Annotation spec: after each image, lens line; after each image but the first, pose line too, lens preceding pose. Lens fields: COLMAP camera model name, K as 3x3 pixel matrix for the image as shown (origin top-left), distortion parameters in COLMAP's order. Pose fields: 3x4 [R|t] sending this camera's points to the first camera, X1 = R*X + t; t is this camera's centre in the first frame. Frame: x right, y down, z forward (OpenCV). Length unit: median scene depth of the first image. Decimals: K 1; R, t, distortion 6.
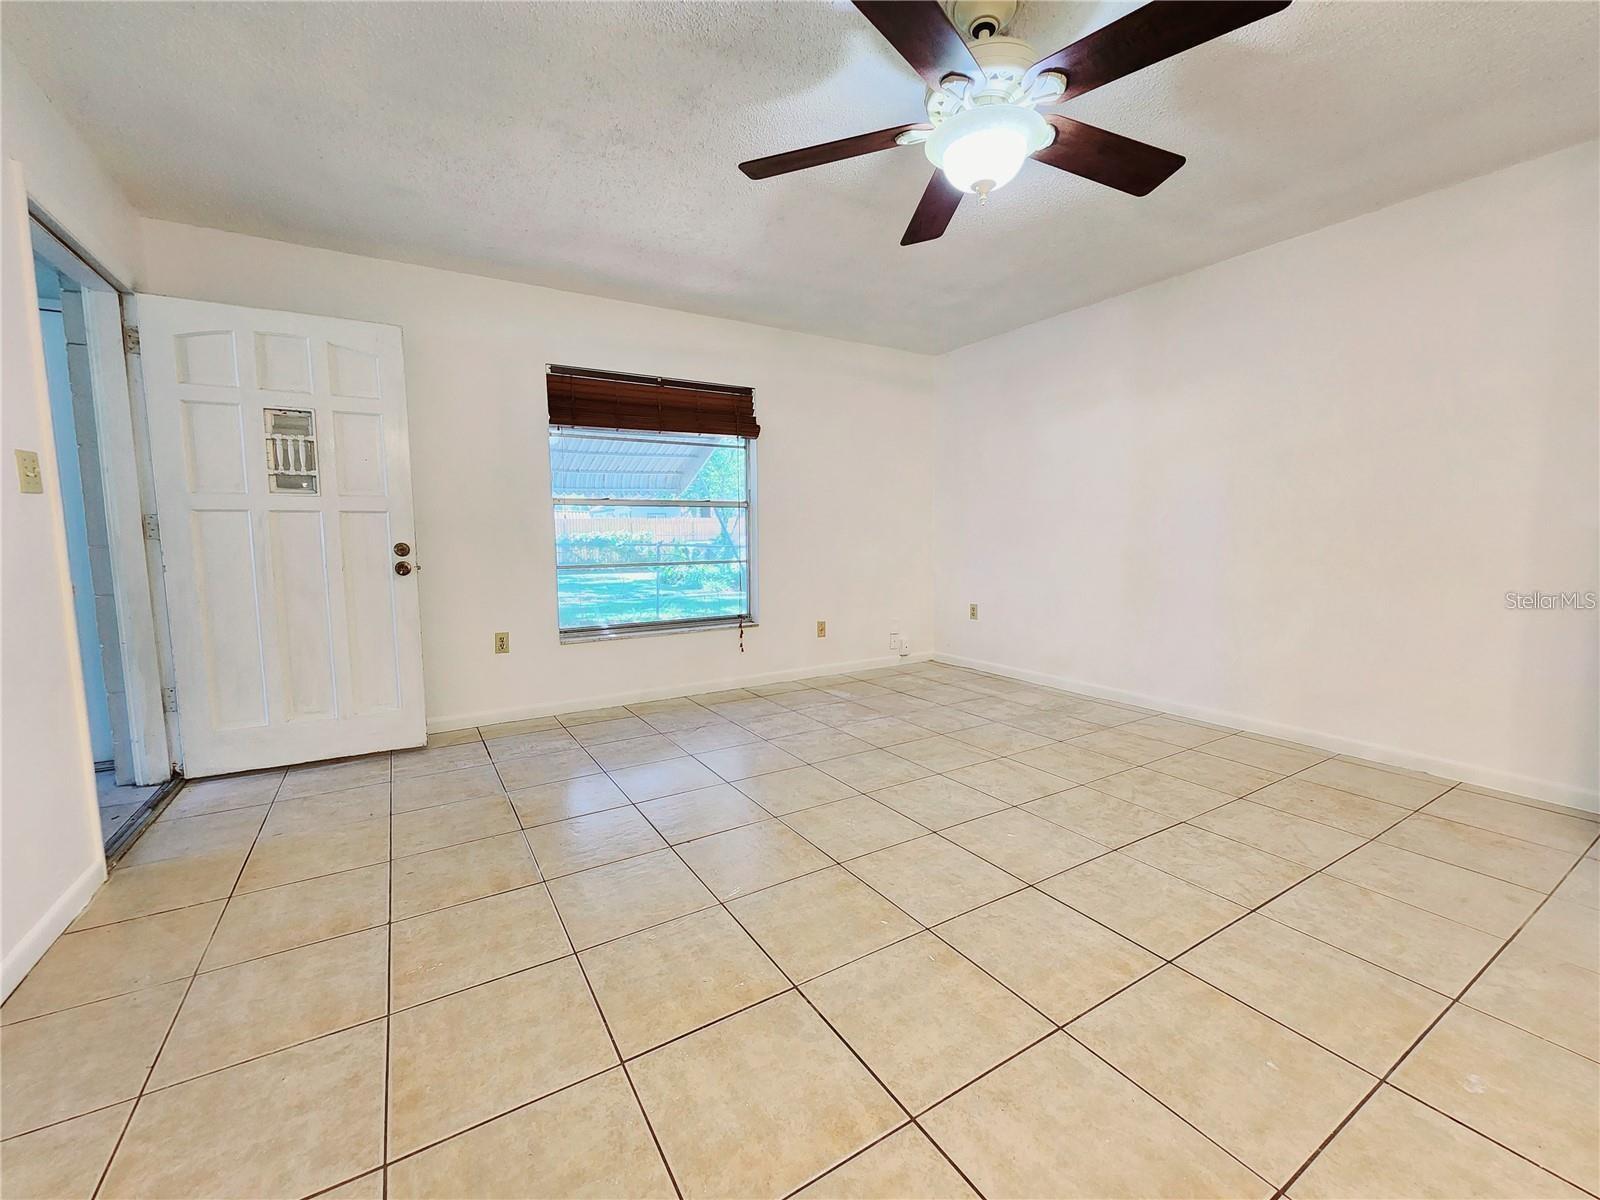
lens RADIAL K [[659.2, 0, 802.7], [0, 659.2, 607.4], [0, 0, 1]] dist [0.001569, -0.001232]
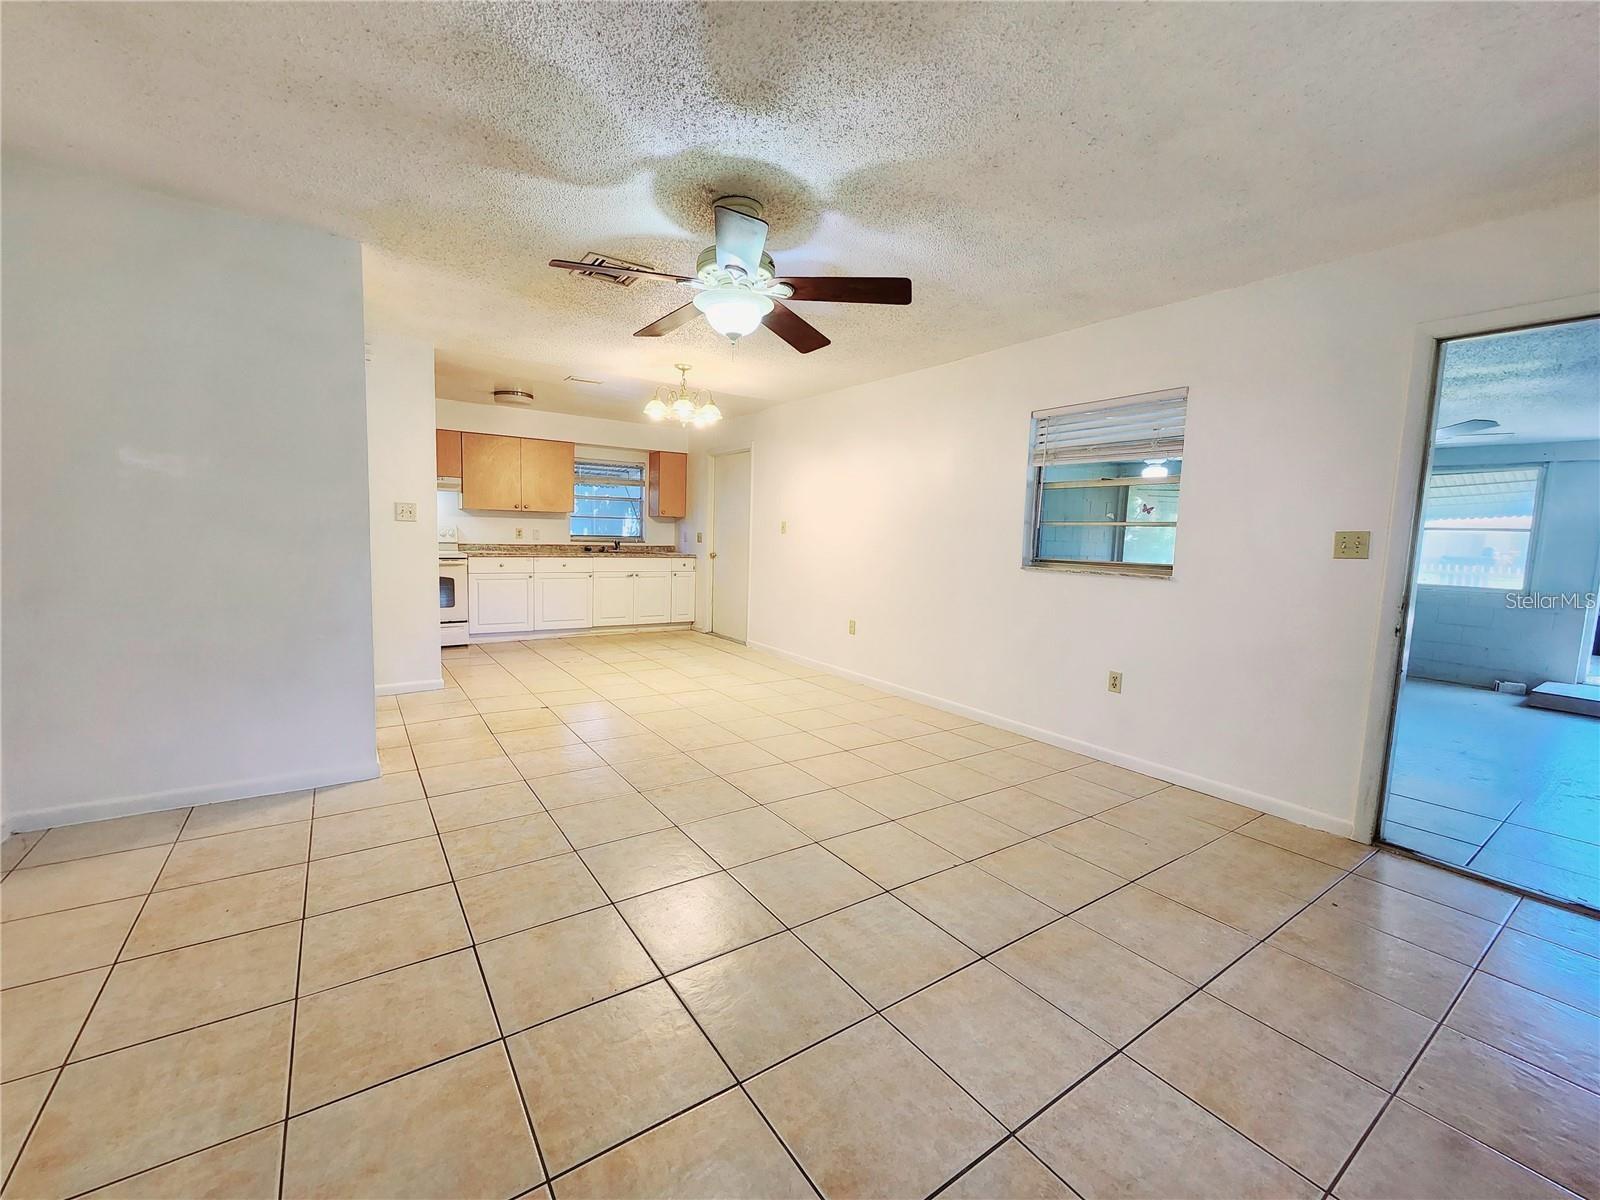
lens RADIAL K [[659.2, 0, 790.0], [0, 659.2, 593.9], [0, 0, 1]] dist [0.001569, -0.001232]
pose [[-0.998260, -0.017457, -0.056318, 0.108723], [-0.028838, 0.977680, 0.208110, -0.183048], [0.051428, 0.209372, -0.976483, 1.214450]]
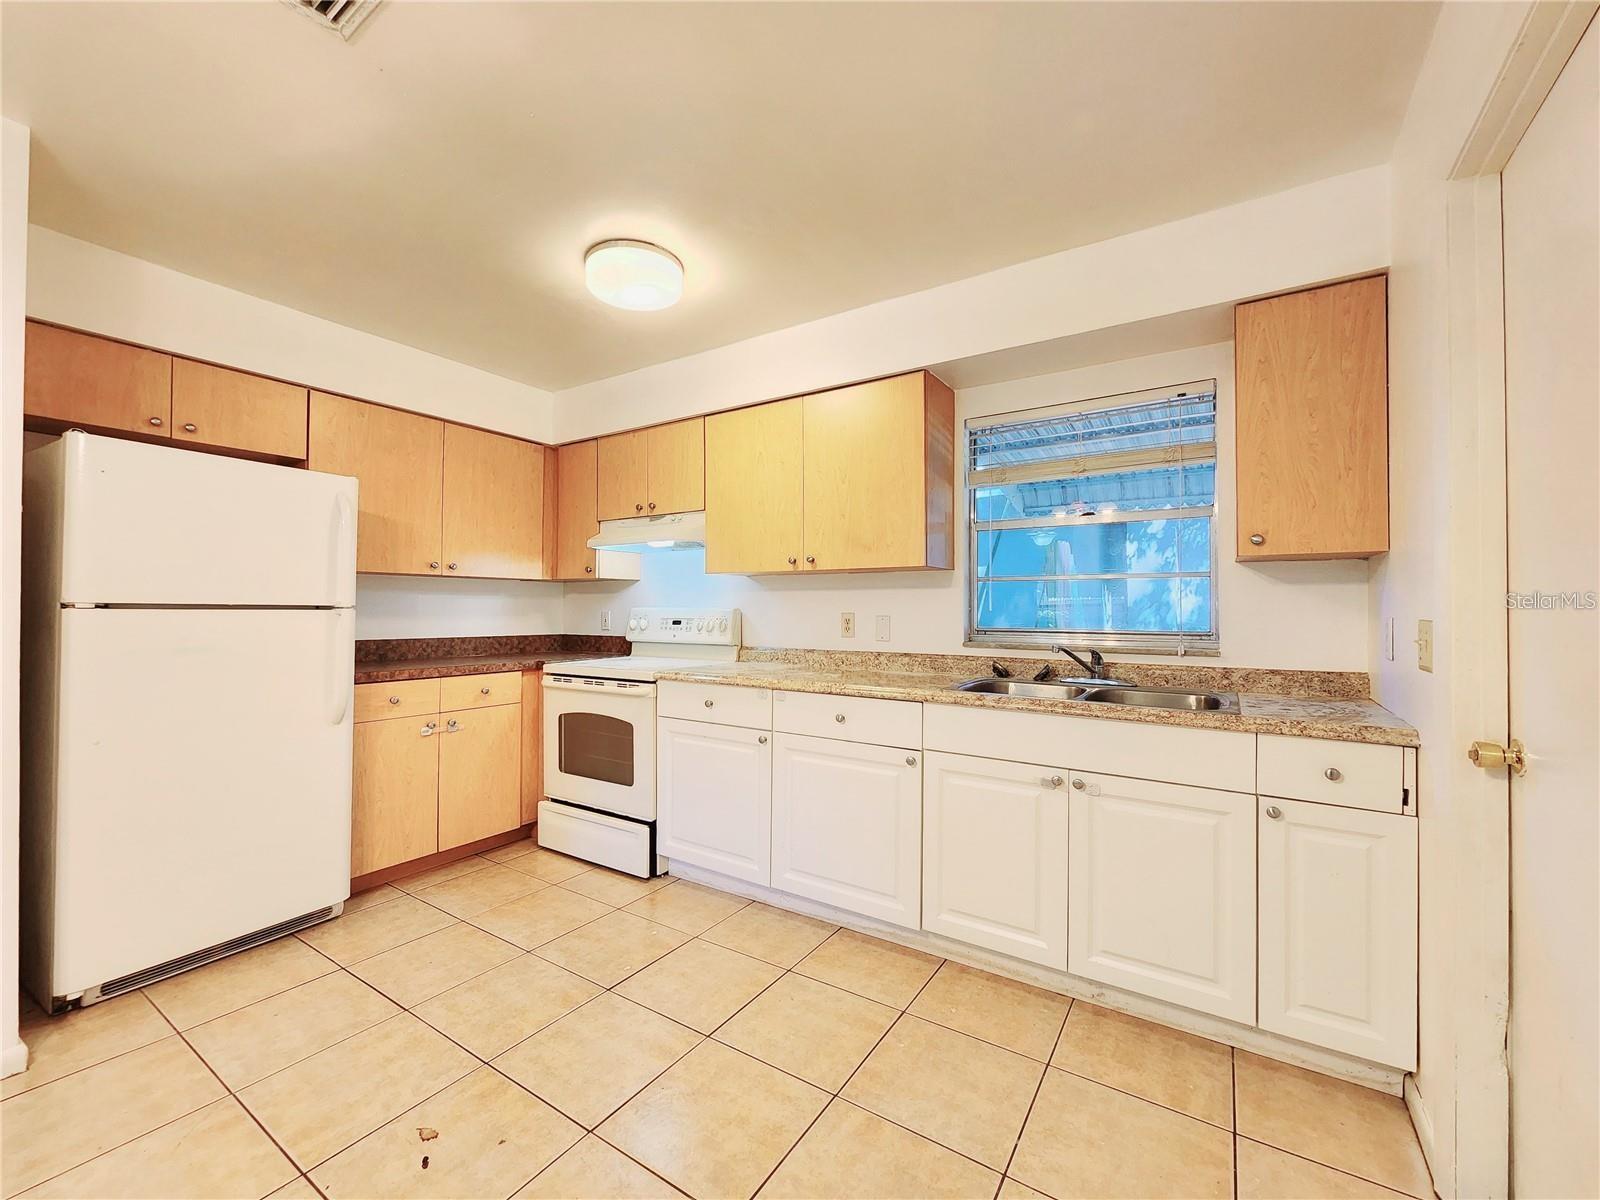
lens RADIAL K [[659.2, 0, 790.5], [0, 659.2, 598.3], [0, 0, 1]] dist [0.001569, -0.001232]
pose [[-0.424506, 0.017955, 0.905247, 0.081278], [0.107114, 0.993778, 0.030519, 0.008176], [-0.899067, 0.109920, -0.423788, -0.389208]]
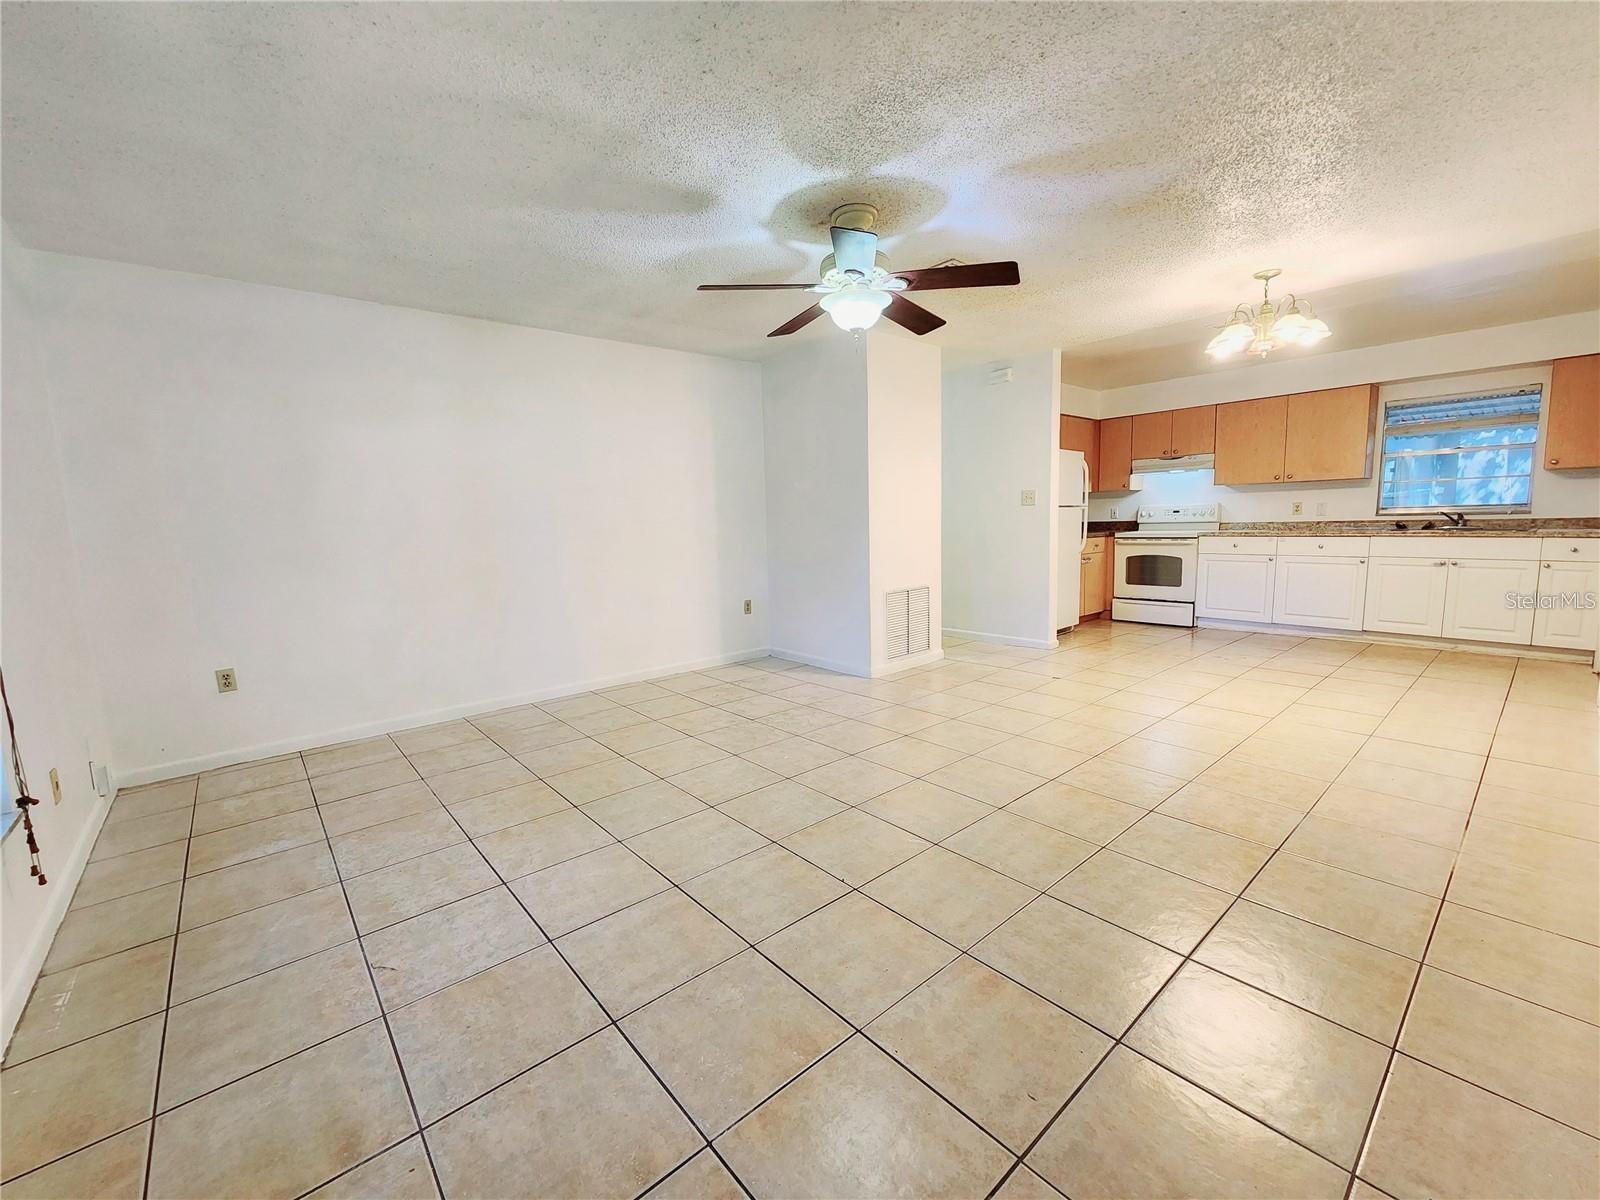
lens RADIAL K [[659.2, 0, 796.0], [0, 659.2, 594.3], [0, 0, 1]] dist [0.001569, -0.001232]
pose [[-0.158817, -0.101591, 0.982067, -0.648277], [0.145927, 0.981352, 0.125116, -0.105482], [-0.976464, 0.163181, -0.141030, 0.703812]]
